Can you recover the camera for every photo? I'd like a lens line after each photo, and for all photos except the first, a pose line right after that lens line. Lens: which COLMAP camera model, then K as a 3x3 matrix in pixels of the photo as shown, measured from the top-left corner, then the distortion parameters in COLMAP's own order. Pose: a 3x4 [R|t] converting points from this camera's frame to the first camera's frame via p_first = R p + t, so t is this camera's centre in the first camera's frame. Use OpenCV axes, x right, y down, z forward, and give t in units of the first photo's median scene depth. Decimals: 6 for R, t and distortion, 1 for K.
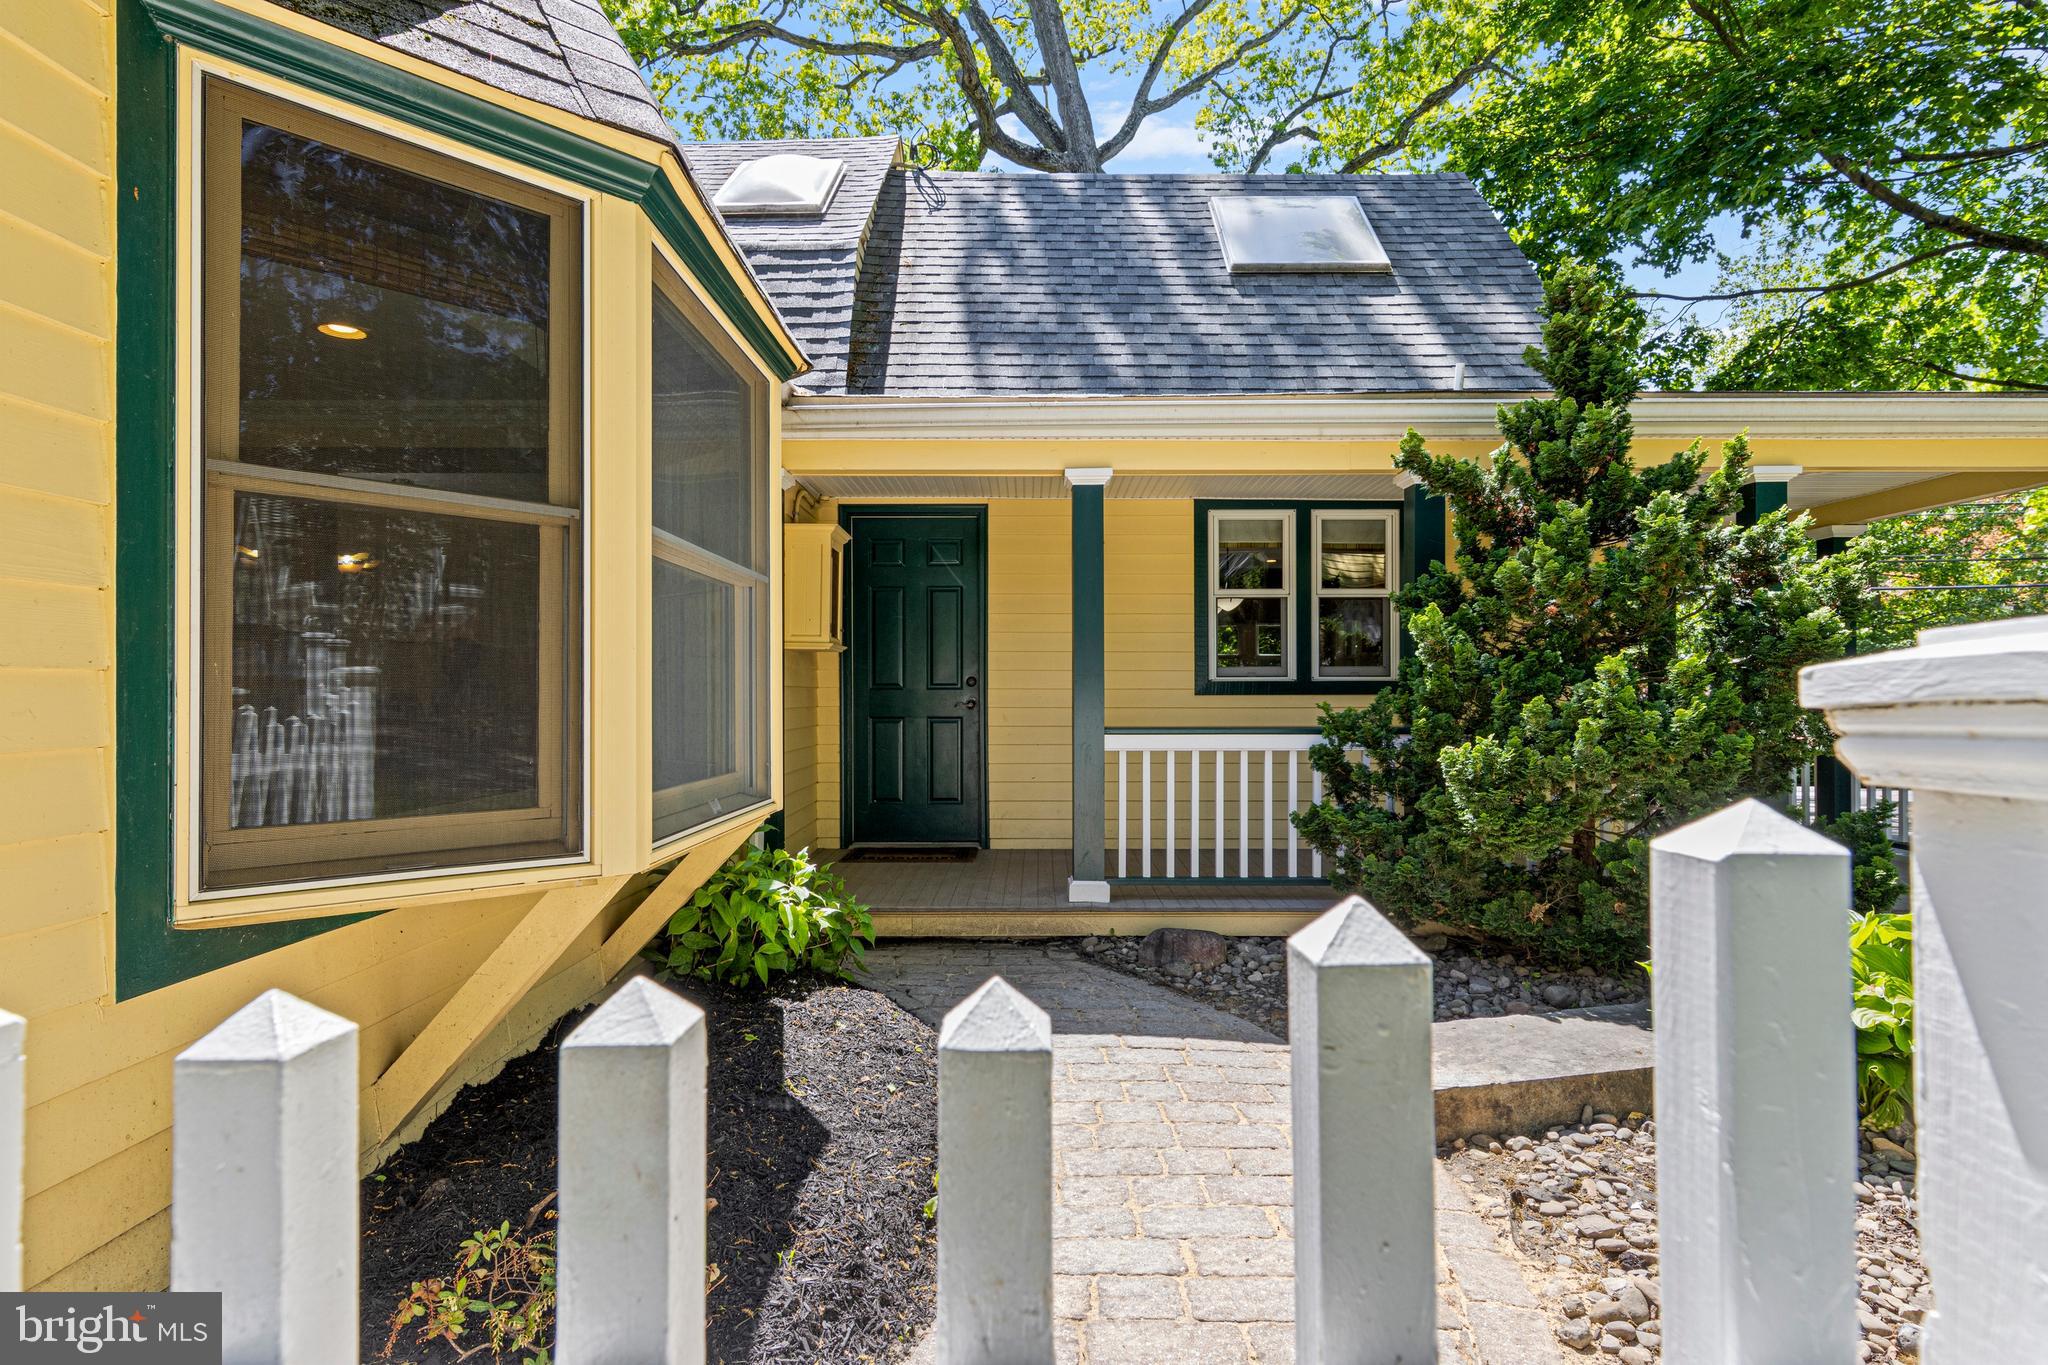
lens RADIAL K [[1044.0, 0, 1021.3], [0, 1044.0, 688.7], [0, 0, 1]] dist [0.017330, -0.002542]
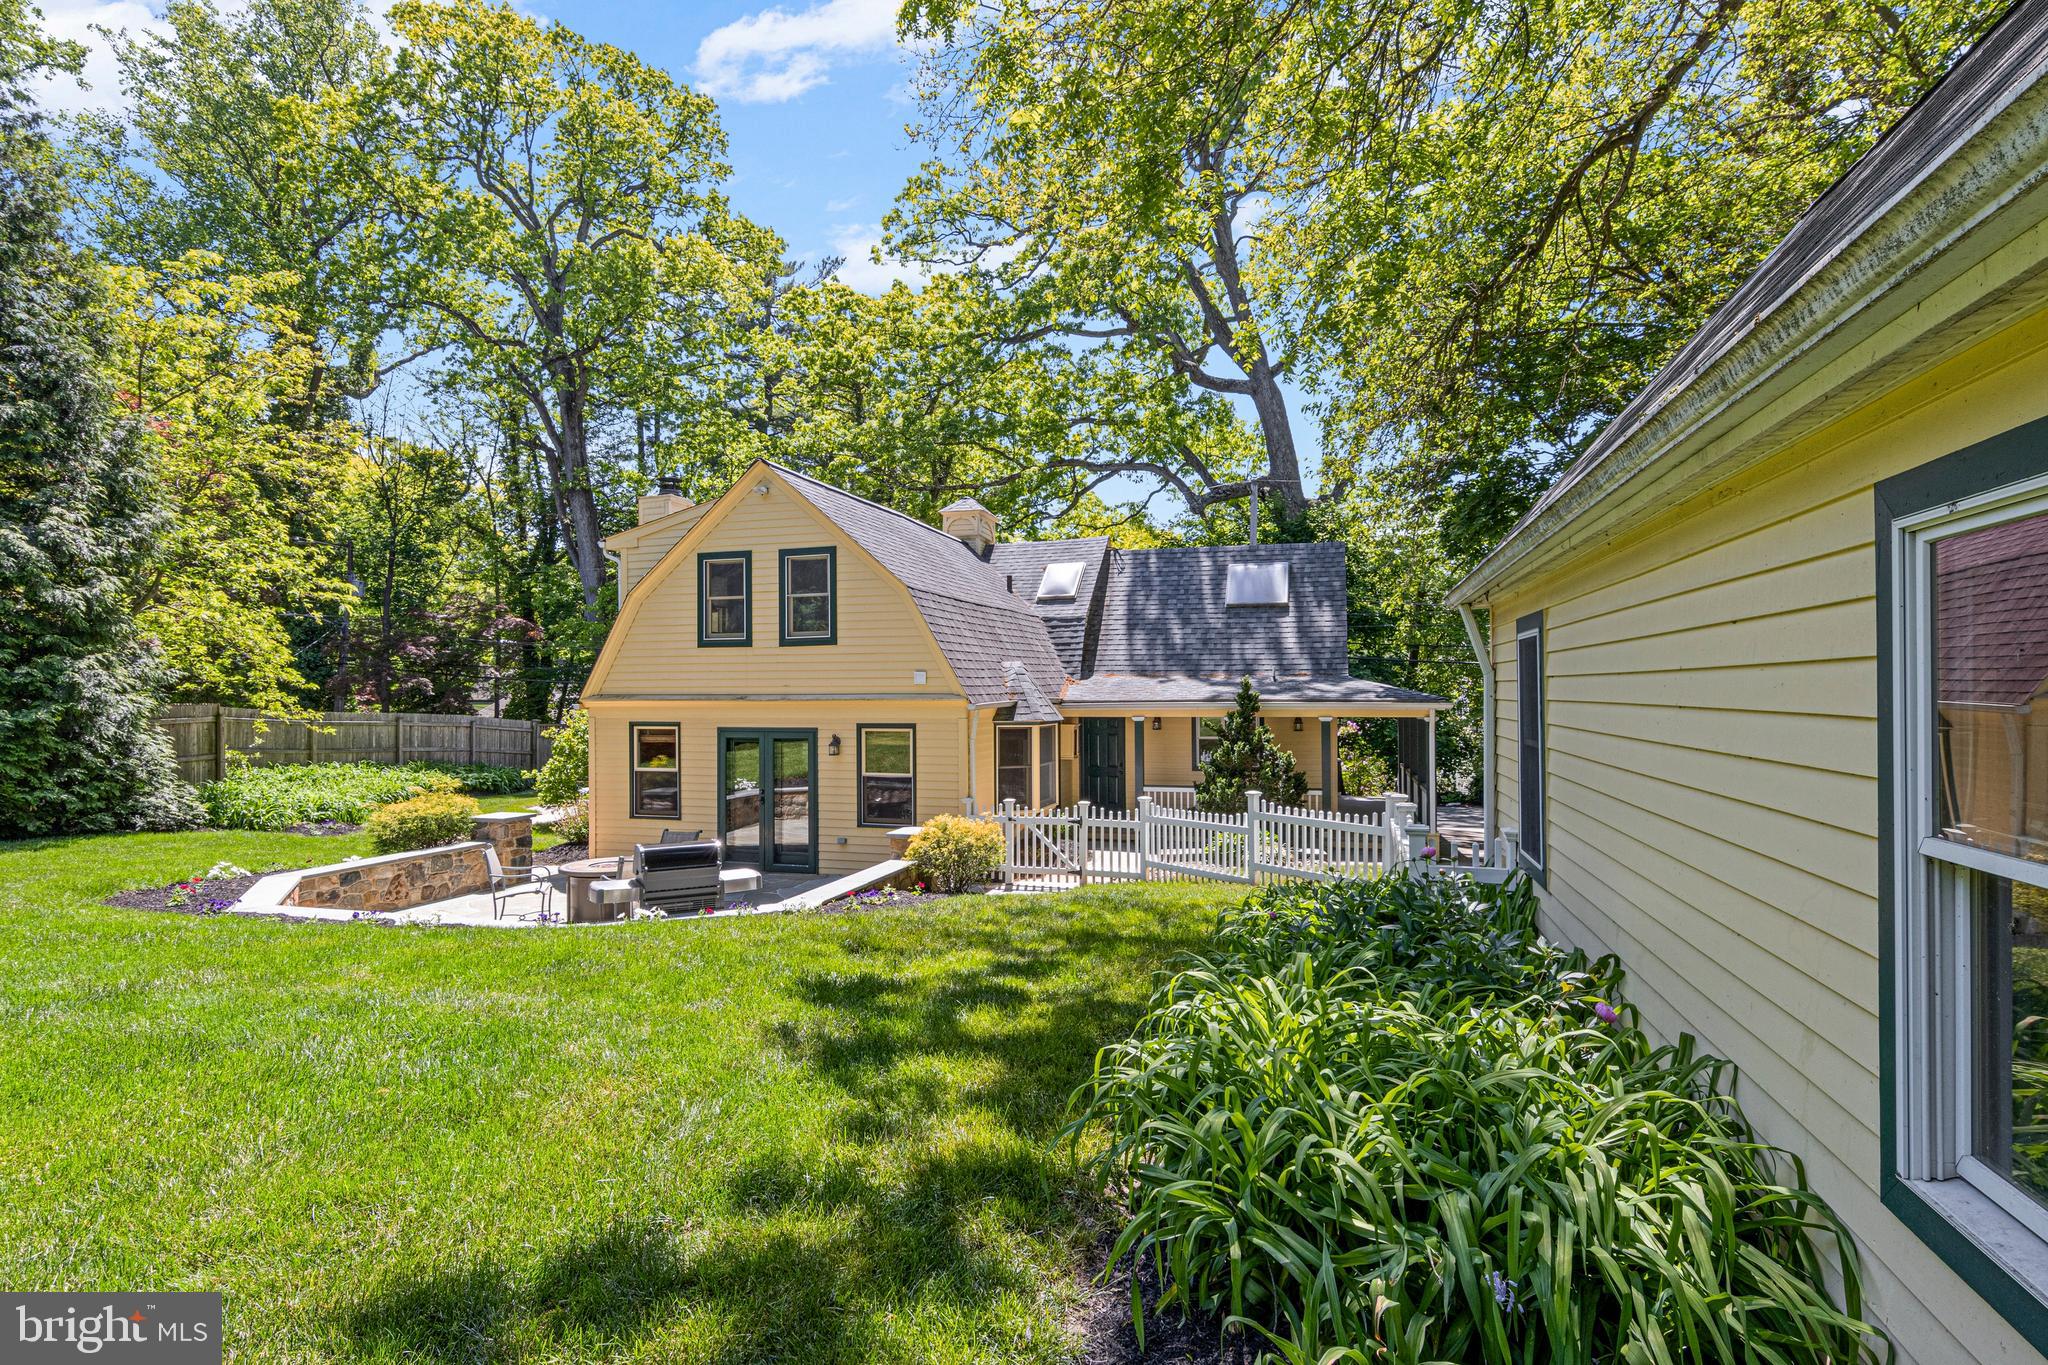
lens RADIAL K [[1044.0, 0, 1021.3], [0, 1044.0, 688.7], [0, 0, 1]] dist [0.017330, -0.002542]
pose [[0.959839, -0.006606, -0.280474, 0.421150], [0.007343, 0.999972, 0.001577, -0.188073], [0.280456, -0.003574, 0.959860, -1.608034]]
